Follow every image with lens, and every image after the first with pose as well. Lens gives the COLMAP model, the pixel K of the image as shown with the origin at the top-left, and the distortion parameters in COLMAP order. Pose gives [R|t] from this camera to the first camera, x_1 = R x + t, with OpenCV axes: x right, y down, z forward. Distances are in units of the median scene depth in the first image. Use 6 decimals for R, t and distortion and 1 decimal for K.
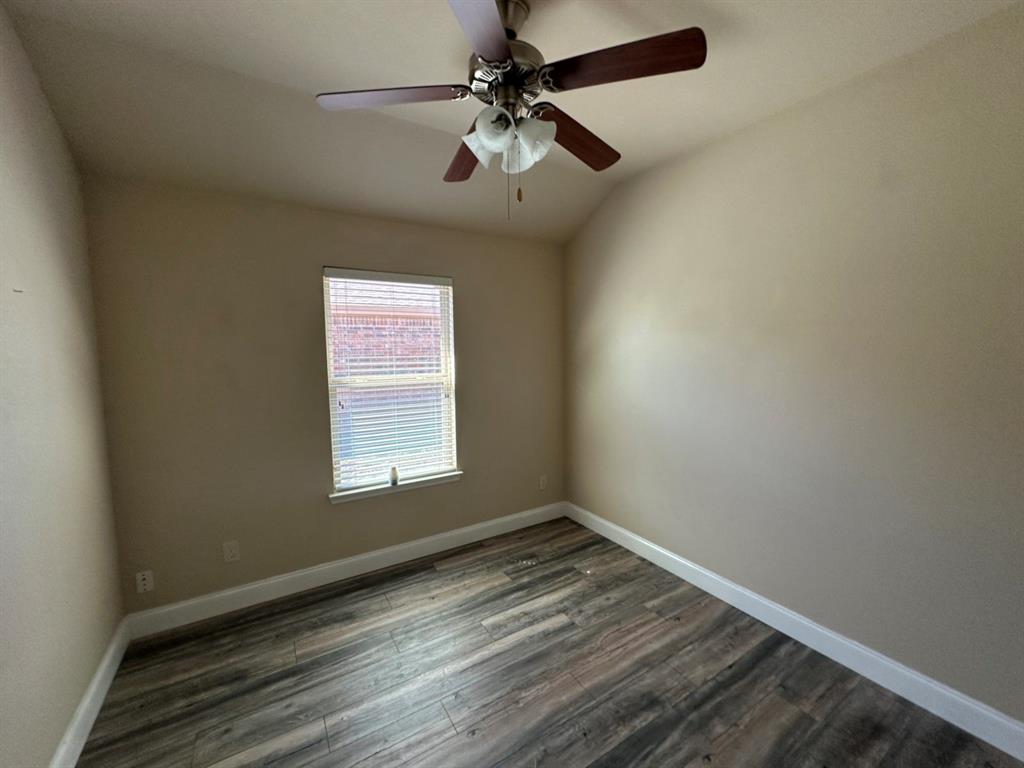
lens RADIAL K [[408.8, 0, 510.6], [0, 408.8, 384.4], [0, 0, 1]] dist [-0.002580, -0.000562]
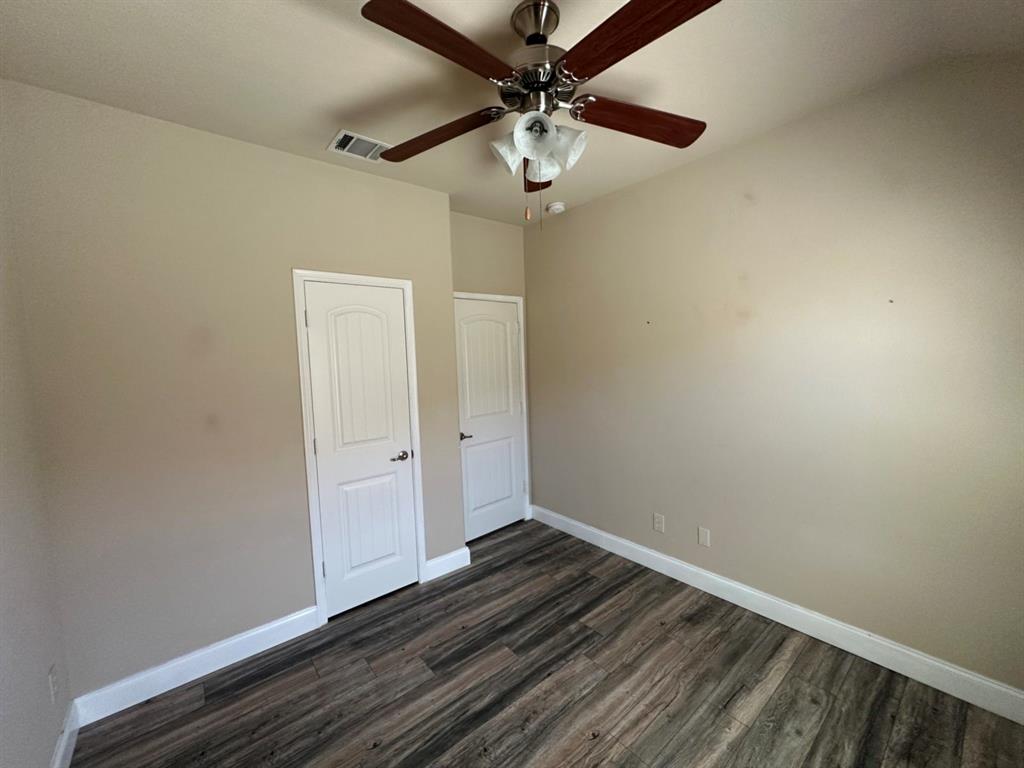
lens RADIAL K [[408.8, 0, 512.7], [0, 408.8, 385.6], [0, 0, 1]] dist [-0.002580, -0.000562]
pose [[-0.988893, 0.059276, -0.136299, 0.672035], [0.036097, 0.985358, 0.166634, -0.177334], [0.144181, 0.159863, -0.976553, 1.730976]]
